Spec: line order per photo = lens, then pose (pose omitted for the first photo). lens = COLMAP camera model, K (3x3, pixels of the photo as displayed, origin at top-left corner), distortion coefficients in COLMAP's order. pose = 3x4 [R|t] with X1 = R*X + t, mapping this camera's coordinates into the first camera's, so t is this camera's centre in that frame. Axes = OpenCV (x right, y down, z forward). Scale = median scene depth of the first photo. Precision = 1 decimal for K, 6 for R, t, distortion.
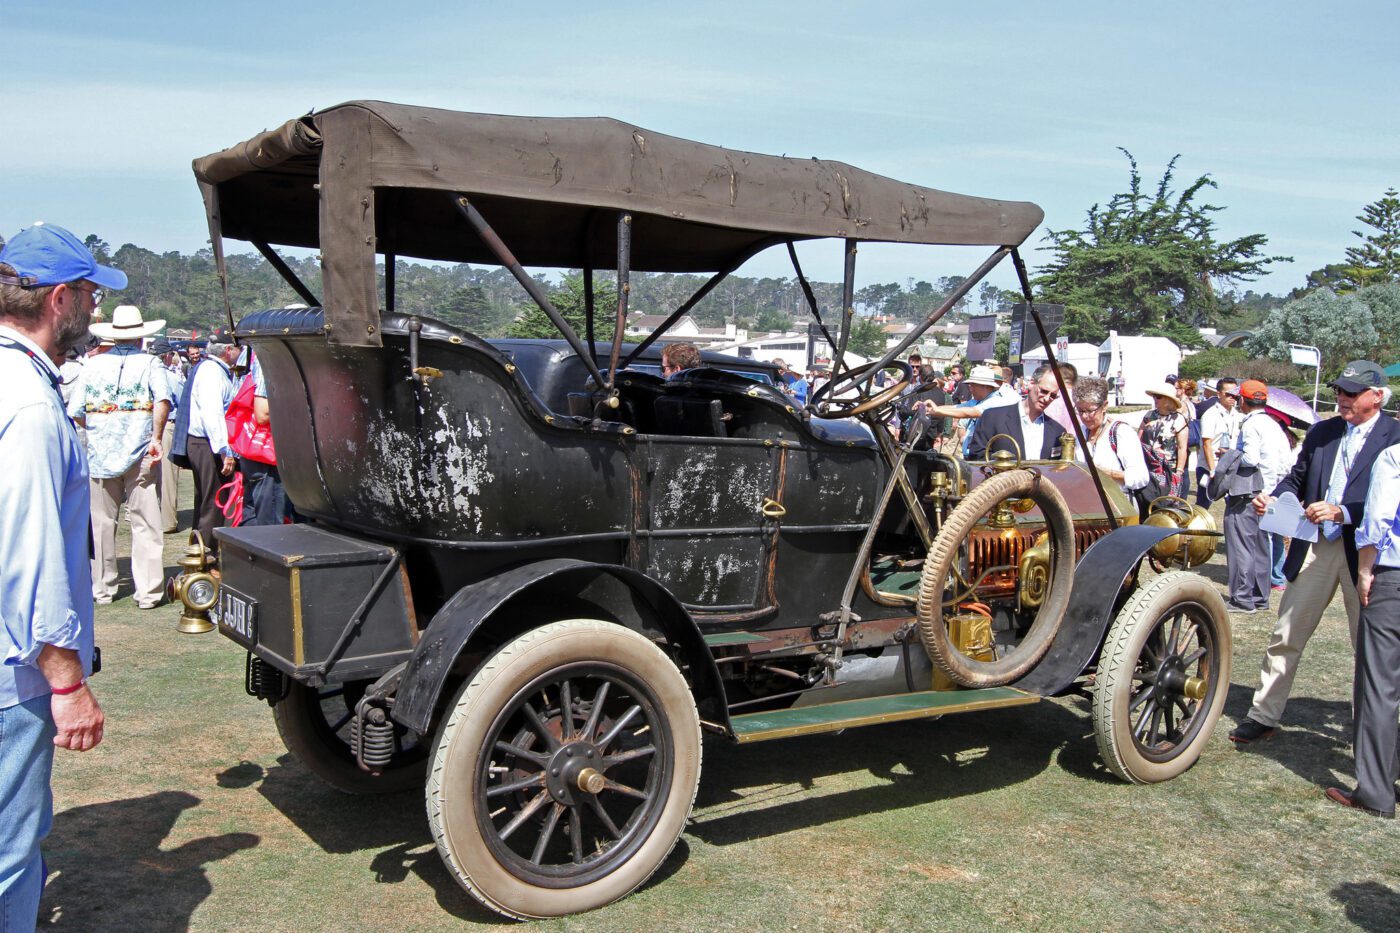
lens RADIAL K [[1441.0, 0, 700.0], [0, 1441.0, 466.5], [0, 0, 1]] dist [-0.005979, 0.027534]
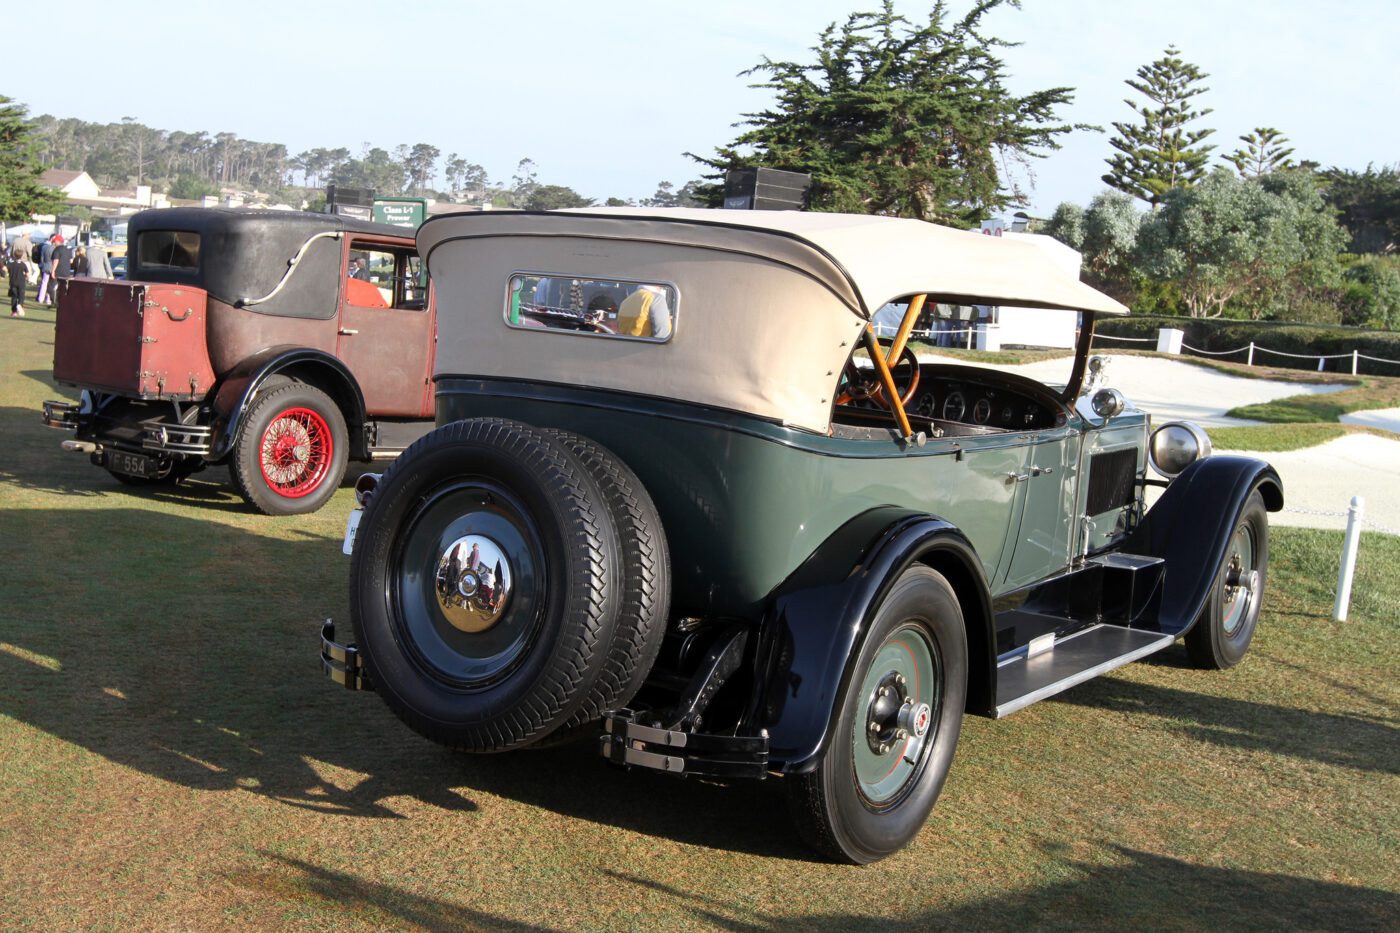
lens RADIAL K [[1609.3, 0, 700.0], [0, 1609.3, 466.5], [0, 0, 1]] dist [-0.016562, 0.035860]
pose [[0.932136, -0.004634, 0.362078, -0.045715], [-0.018321, 0.998034, 0.059940, -0.024141], [-0.361644, -0.062506, 0.930219, 0.330266]]
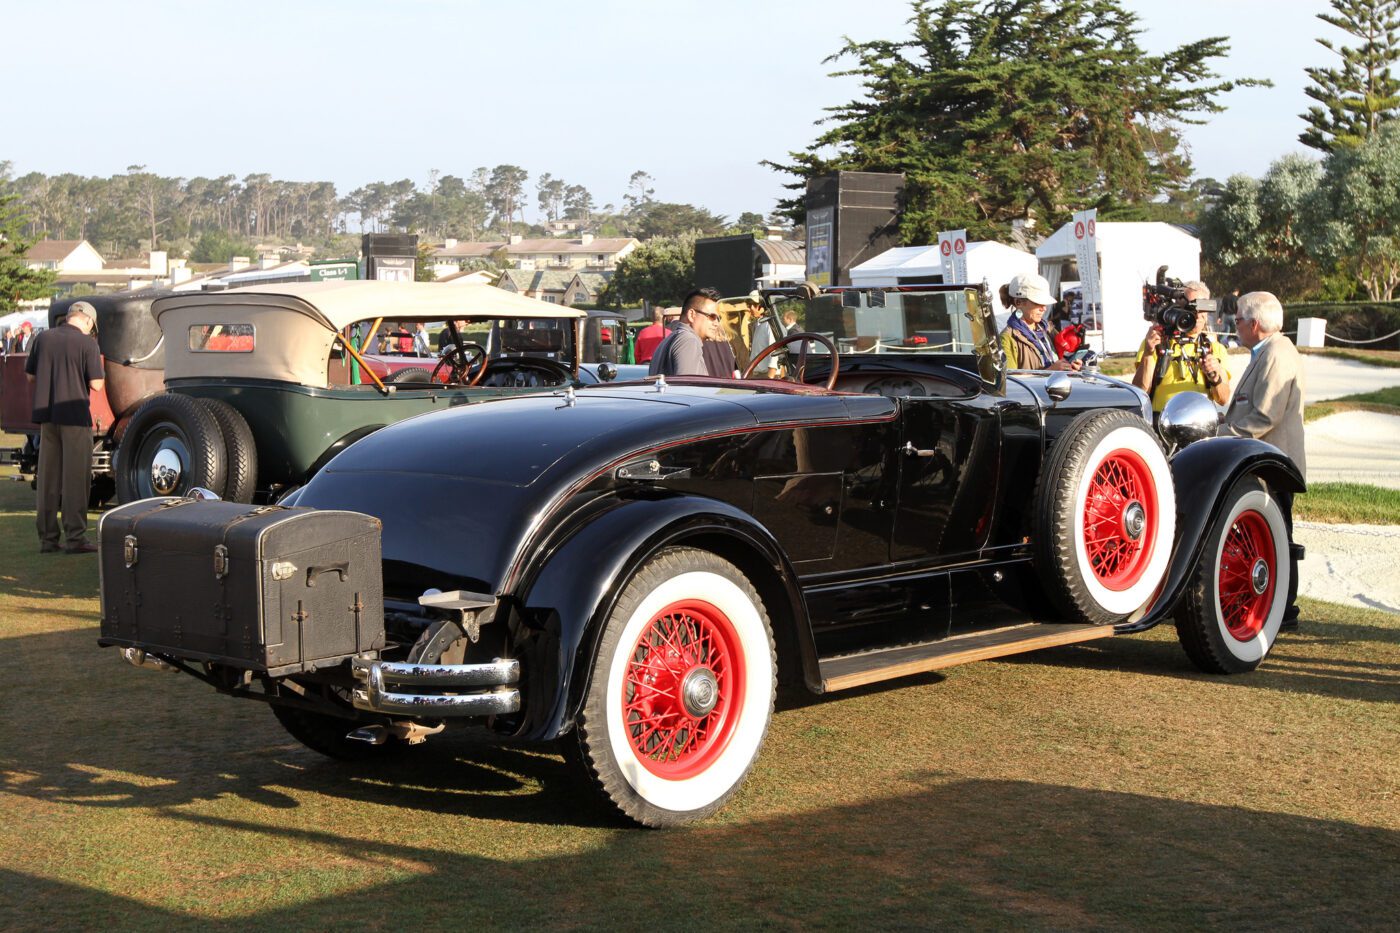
lens RADIAL K [[2142.1, 0, 700.0], [0, 2142.1, 466.5], [0, 0, 1]] dist [0.041227, -0.003851]
pose [[0.960190, -0.065051, 0.271669, -0.039543], [0.064036, 0.997868, 0.012610, -0.017896], [-0.271911, 0.005289, 0.962308, 0.241846]]
